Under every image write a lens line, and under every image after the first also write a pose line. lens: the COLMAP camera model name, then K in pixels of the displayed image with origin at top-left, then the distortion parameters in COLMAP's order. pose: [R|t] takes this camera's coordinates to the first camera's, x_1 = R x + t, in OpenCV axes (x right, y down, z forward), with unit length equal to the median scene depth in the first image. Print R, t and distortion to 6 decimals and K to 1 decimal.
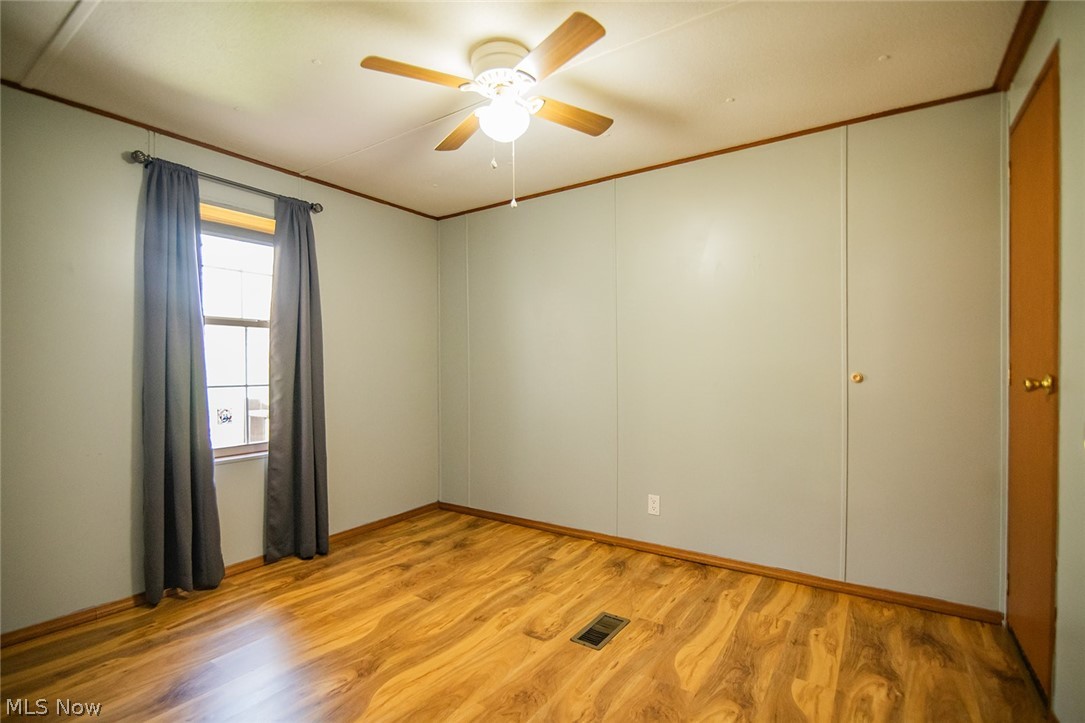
lens RADIAL K [[506.3, 0, 540.7], [0, 506.3, 374.6], [0, 0, 1]] dist [-0.020414, 0.000667]
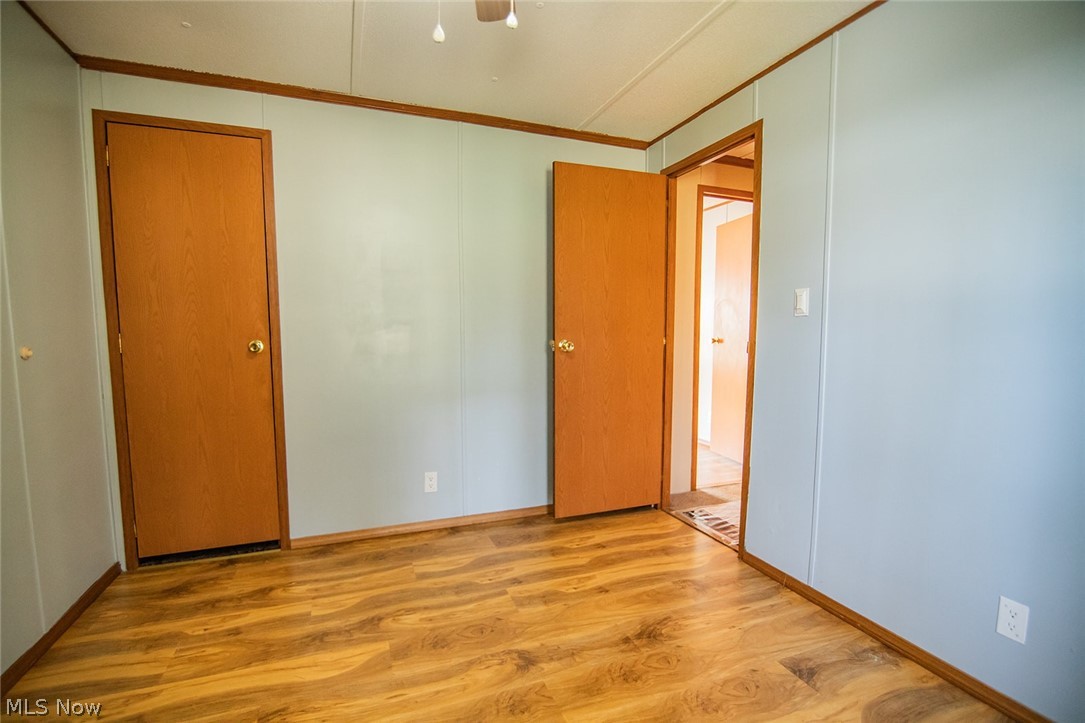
lens RADIAL K [[506.3, 0, 540.7], [0, 506.3, 374.6], [0, 0, 1]] dist [-0.020414, 0.000667]
pose [[-0.821903, -0.045840, 0.567781, -0.498233], [0.012741, 0.995028, 0.098777, -0.029084], [-0.569486, 0.088419, -0.817232, 1.507358]]
